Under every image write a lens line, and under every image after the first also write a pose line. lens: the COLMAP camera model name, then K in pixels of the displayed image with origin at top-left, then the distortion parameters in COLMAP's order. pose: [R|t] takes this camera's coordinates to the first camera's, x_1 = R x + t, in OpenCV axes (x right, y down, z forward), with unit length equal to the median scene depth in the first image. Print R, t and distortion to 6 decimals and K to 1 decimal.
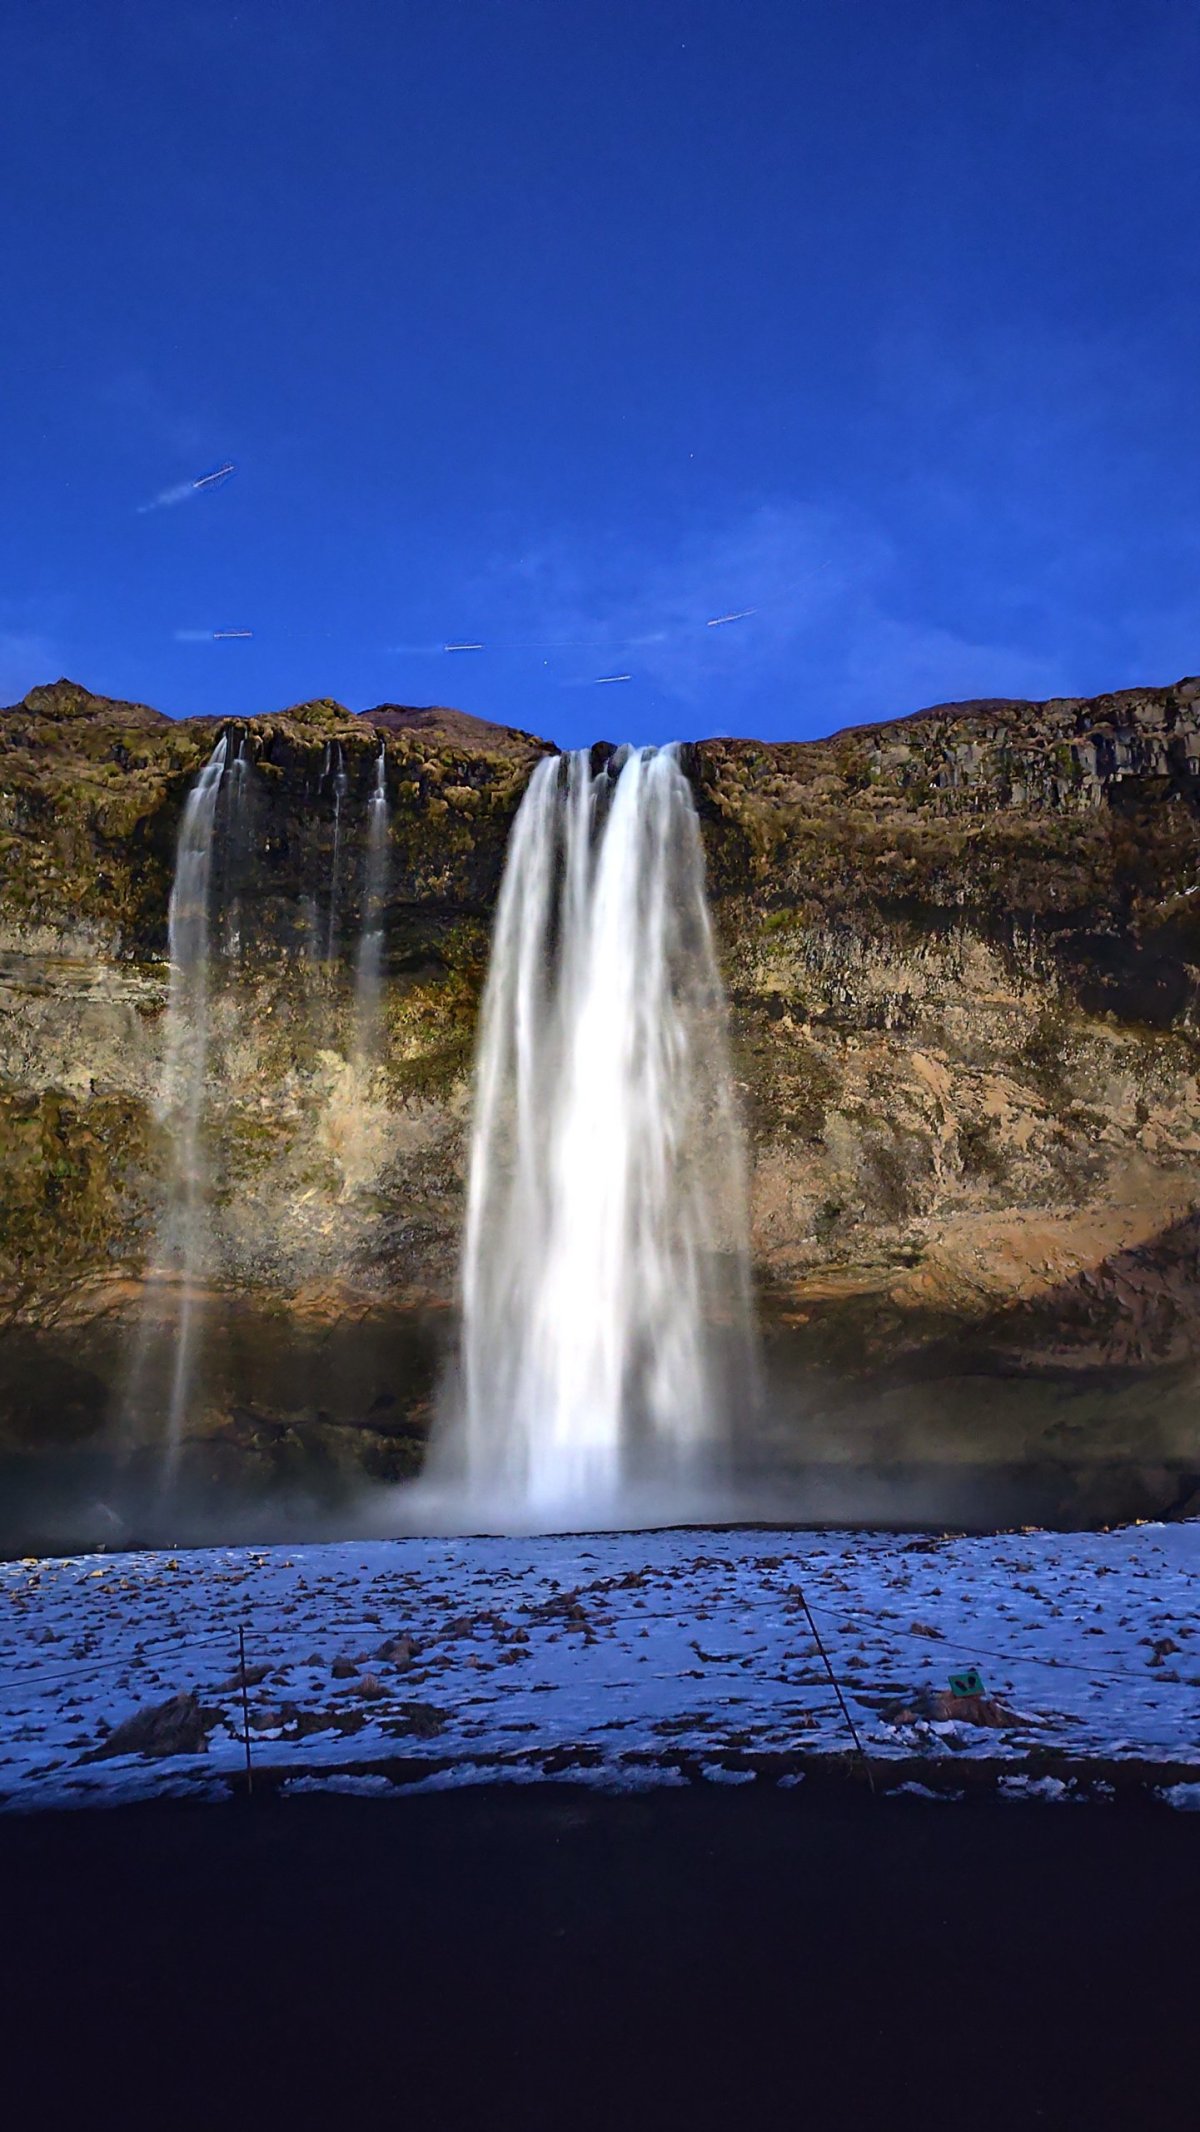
lens RADIAL K [[1481.8, 0, 600.0], [0, 1481.8, 1066.0], [0, 0, 1]] dist [0.042646, -0.001108]
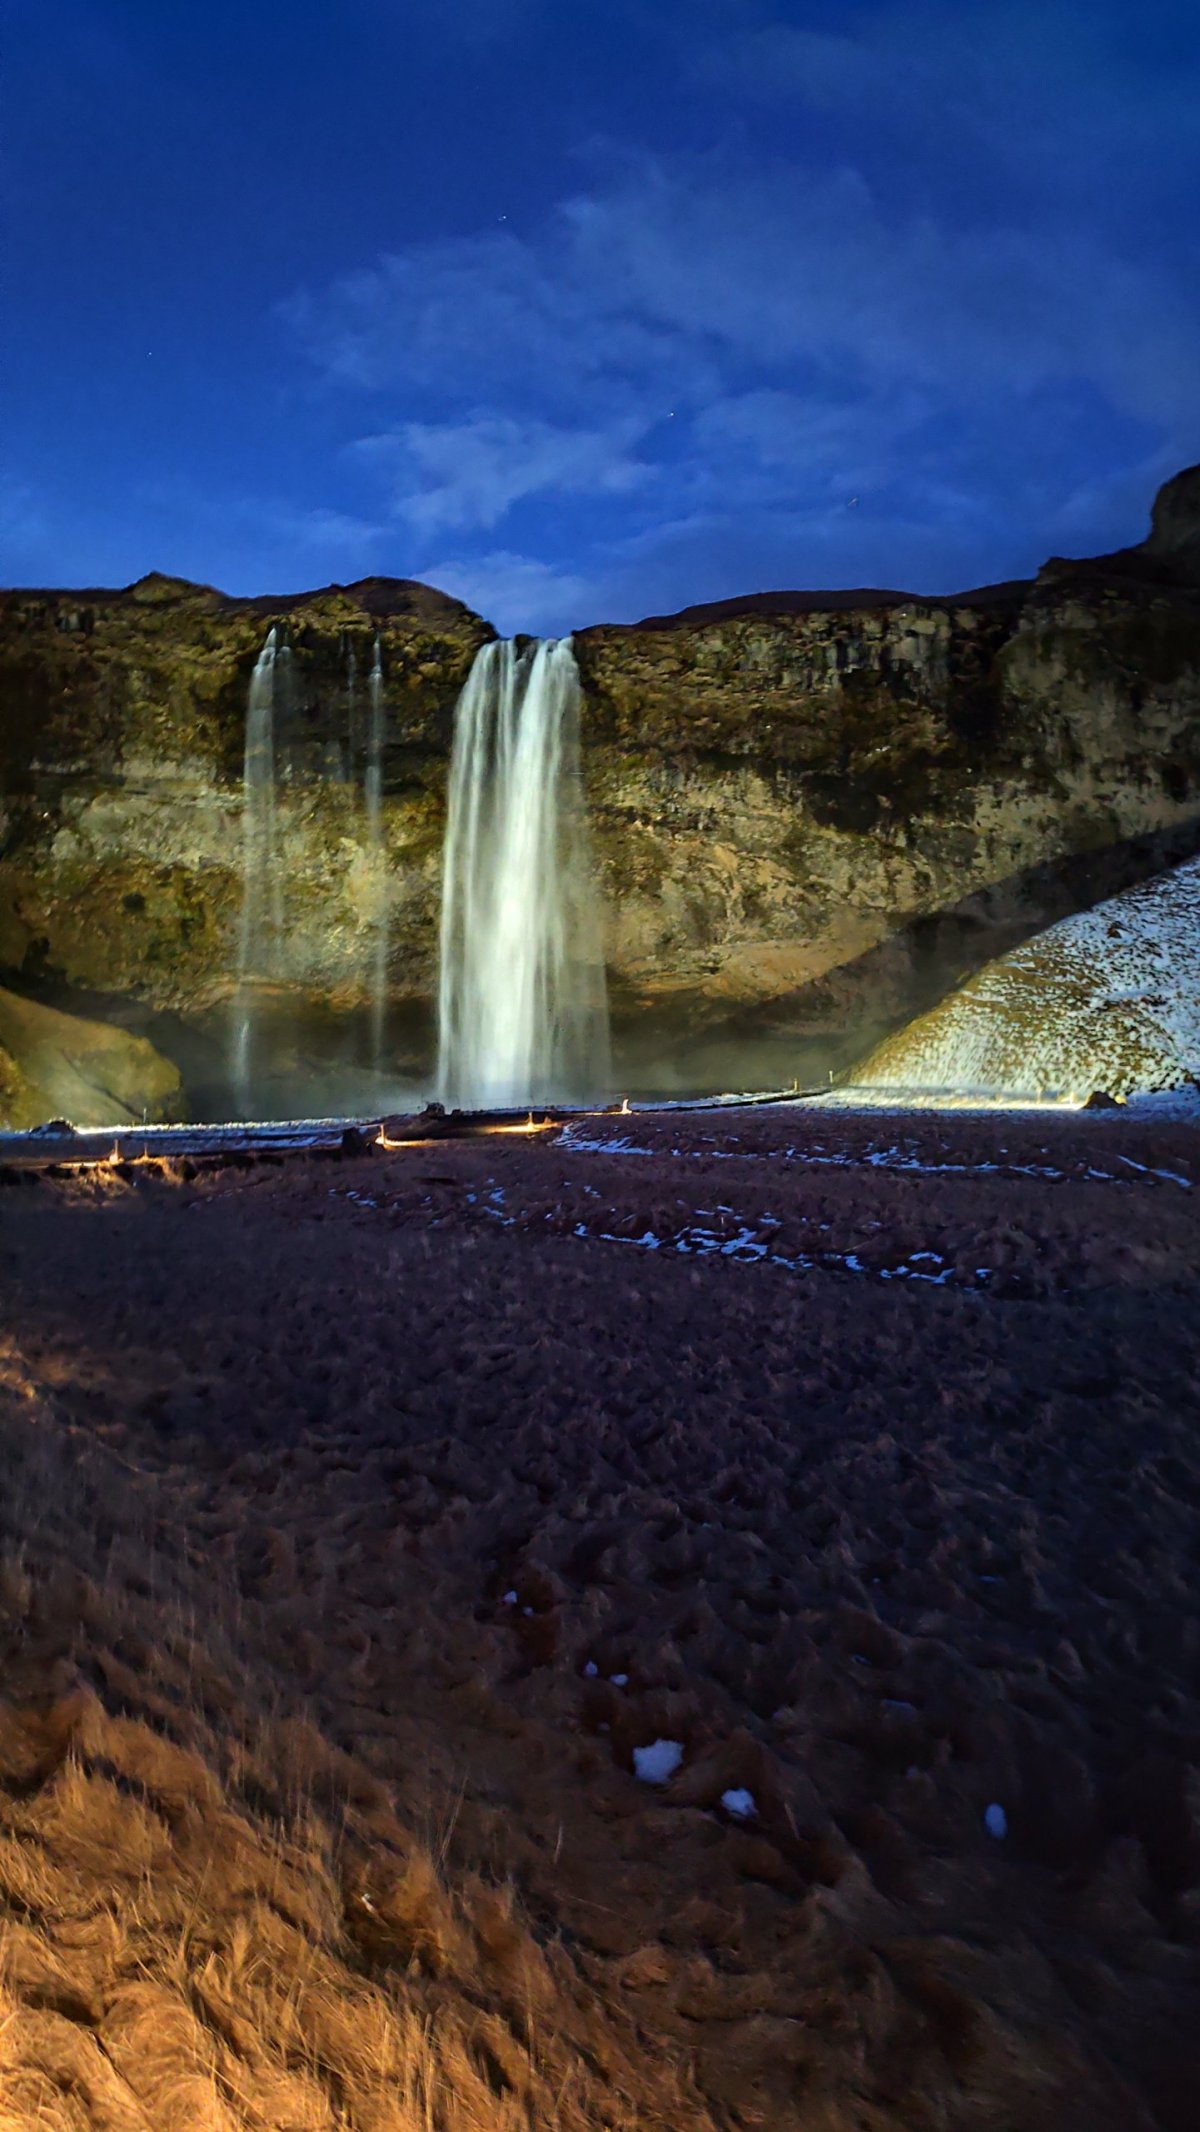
lens RADIAL K [[1310.0, 0, 600.0], [0, 1310.0, 1066.0], [0, 0, 1]] dist [0.030281, -0.141513]
pose [[0.998365, 0.001203, 0.057154, 0.005089], [-0.014589, 0.972034, 0.234385, -0.107456], [-0.055273, -0.234836, 0.970462, -0.430440]]
